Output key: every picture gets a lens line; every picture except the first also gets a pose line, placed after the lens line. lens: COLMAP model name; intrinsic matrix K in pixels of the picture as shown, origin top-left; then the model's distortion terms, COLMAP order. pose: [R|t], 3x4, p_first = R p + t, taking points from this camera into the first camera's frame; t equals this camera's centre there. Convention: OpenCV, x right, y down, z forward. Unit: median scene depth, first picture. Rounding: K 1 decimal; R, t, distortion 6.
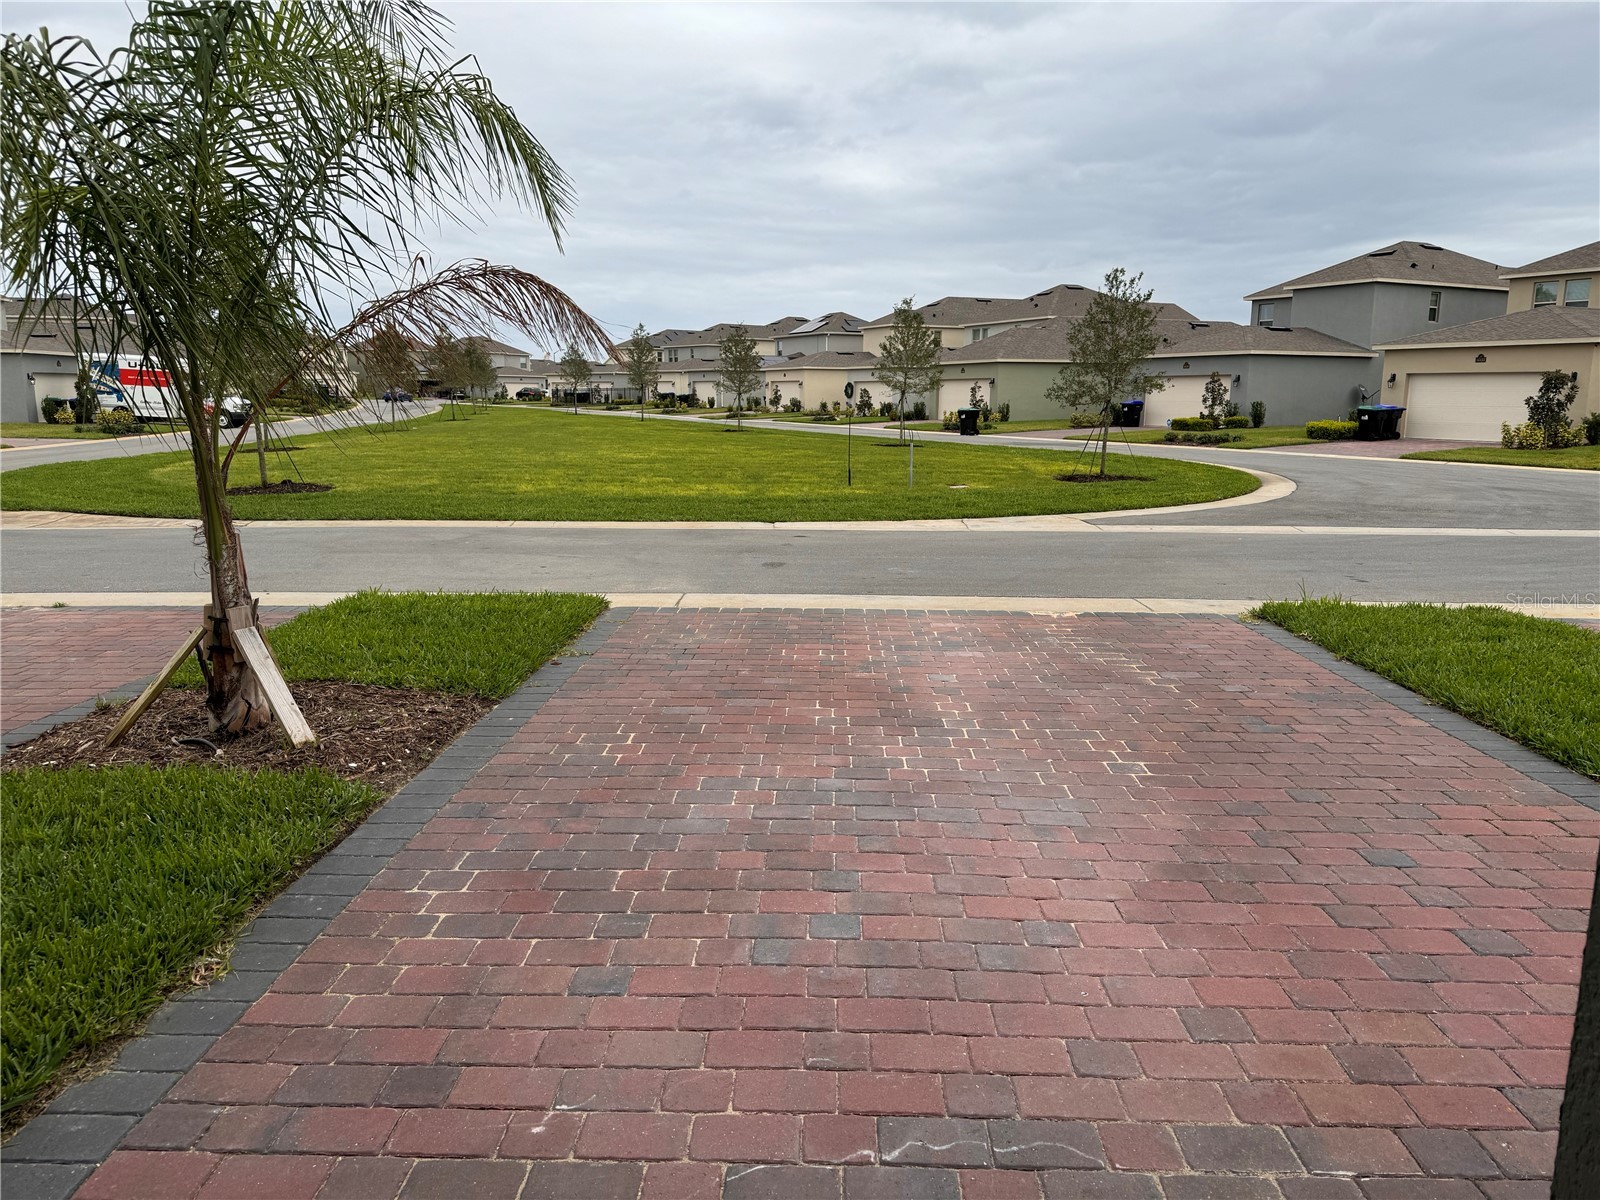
lens RADIAL K [[1119.4, 0, 798.9], [0, 1119.4, 591.5], [0, 0, 1]] dist [0.072914, -0.097874]
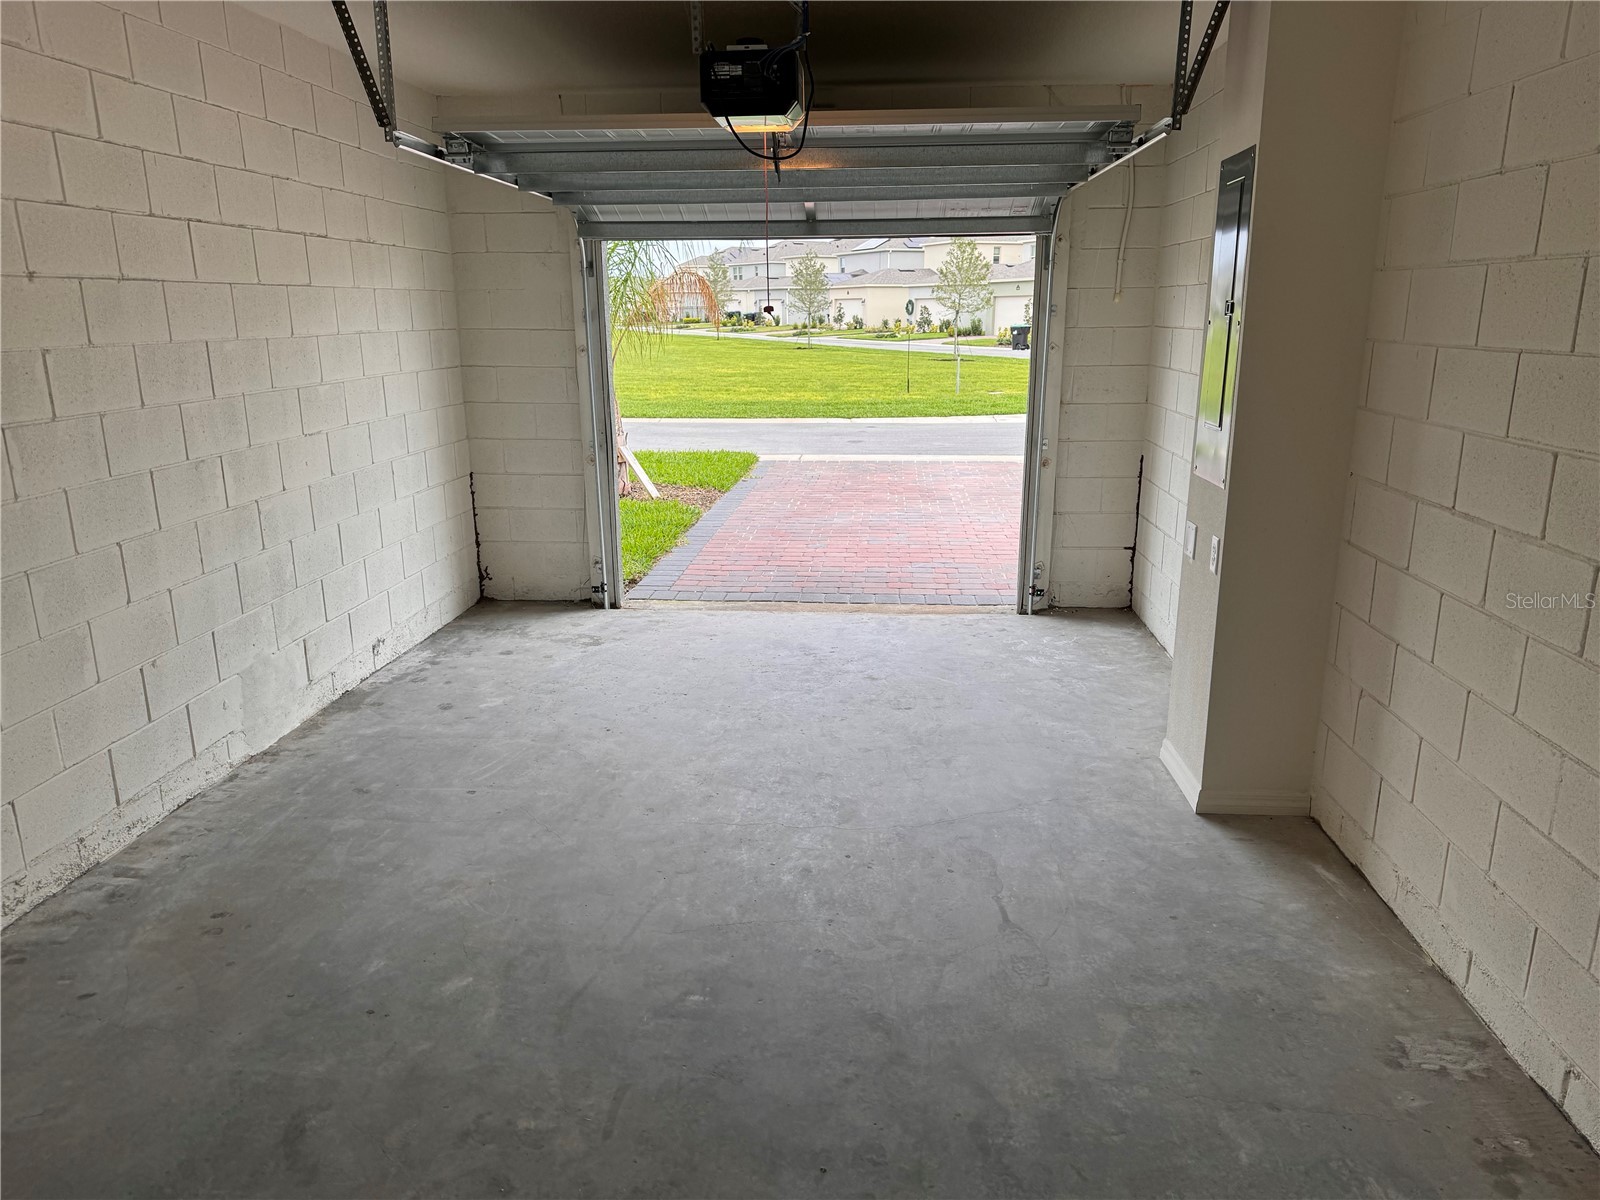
lens RADIAL K [[1119.4, 0, 800.6], [0, 1119.4, 611.9], [0, 0, 1]] dist [0.072914, -0.097874]
pose [[0.998711, 0.003204, -0.050659, -0.003816], [0.001305, 0.996055, 0.088730, 0.013956], [0.050743, -0.088681, 0.994767, -0.101147]]
